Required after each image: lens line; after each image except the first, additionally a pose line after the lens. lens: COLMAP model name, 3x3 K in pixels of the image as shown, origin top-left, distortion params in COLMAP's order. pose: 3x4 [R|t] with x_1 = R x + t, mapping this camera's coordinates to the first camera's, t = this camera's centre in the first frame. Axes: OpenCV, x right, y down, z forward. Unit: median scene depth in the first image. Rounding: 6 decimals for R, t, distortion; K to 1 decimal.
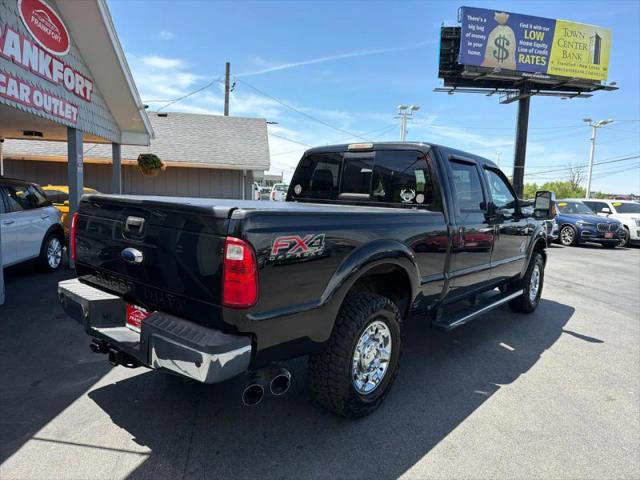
lens RADIAL K [[453.0, 0, 324.5], [0, 453.0, 239.4], [0, 0, 1]] dist [0.020605, -0.032220]
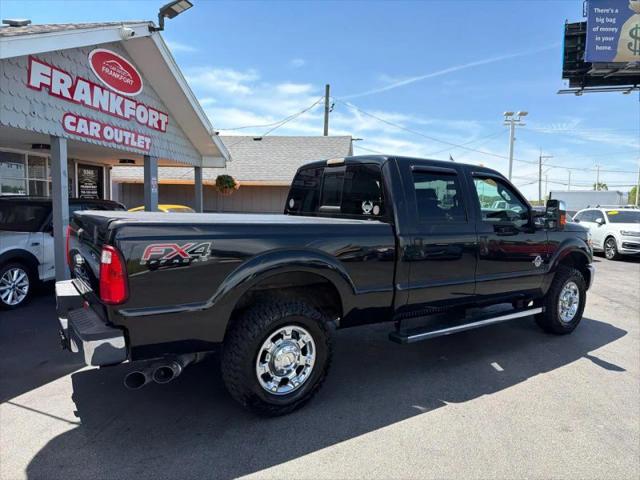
lens RADIAL K [[453.0, 0, 324.6], [0, 453.0, 238.9], [0, 0, 1]] dist [0.020605, -0.032220]
pose [[0.962915, 0.000024, -0.269806, 0.265675], [-0.008918, 0.999456, -0.031739, 0.005467], [0.269659, 0.032968, 0.962391, -0.001701]]
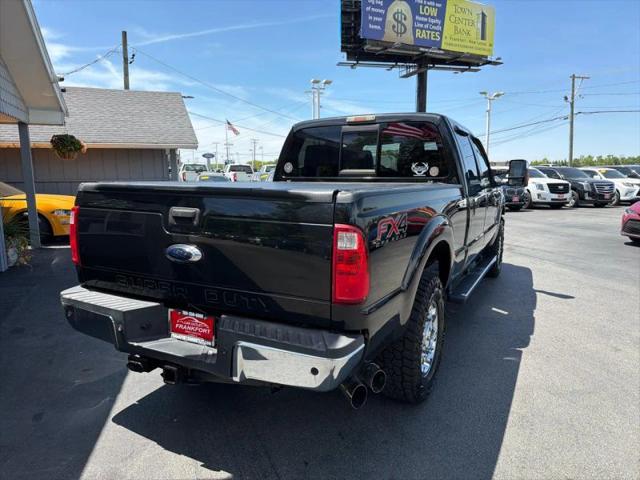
lens RADIAL K [[450.9, 0, 323.4], [0, 450.9, 240.4], [0, 0, 1]] dist [0.039092, -0.057192]
pose [[0.976394, -0.073191, 0.203218, -0.164431], [0.062325, 0.996288, 0.059373, -0.010408], [-0.206810, -0.045306, 0.977332, 0.063528]]
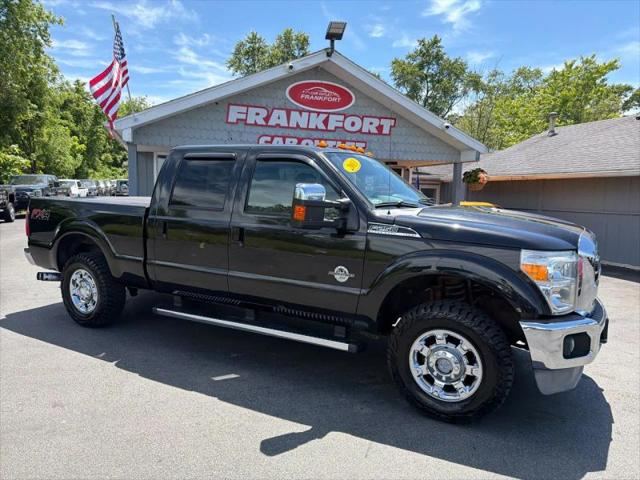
lens RADIAL K [[450.9, 0, 321.7], [0, 450.9, 243.3], [0, 0, 1]] dist [0.039092, -0.057192]
pose [[0.174437, 0.069892, -0.982185, 1.027636], [-0.118539, 0.991714, 0.049517, -0.051446], [0.977507, 0.107790, 0.181277, 0.848624]]
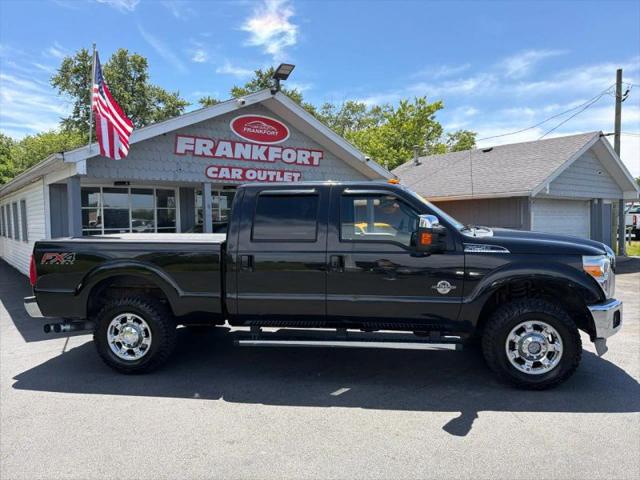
lens RADIAL K [[450.9, 0, 323.1], [0, 450.9, 240.7], [0, 0, 1]] dist [0.039092, -0.057192]
pose [[0.510233, -0.006323, -0.860013, 0.980235], [-0.051111, 0.997983, -0.037661, -0.021291], [0.858516, 0.063172, 0.508881, 0.425428]]
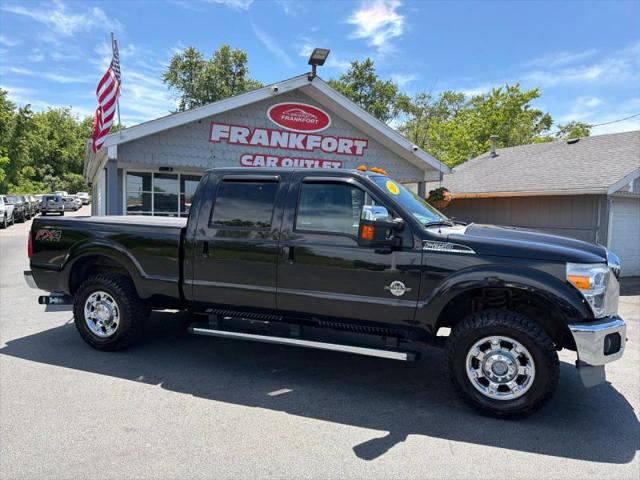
lens RADIAL K [[450.9, 0, 322.3], [0, 450.9, 238.9], [0, 0, 1]] dist [0.039092, -0.057192]
pose [[0.319226, 0.025413, -0.947338, 1.026989], [-0.106799, 0.994237, -0.009317, -0.037281], [0.941641, 0.104149, 0.320101, 0.663389]]
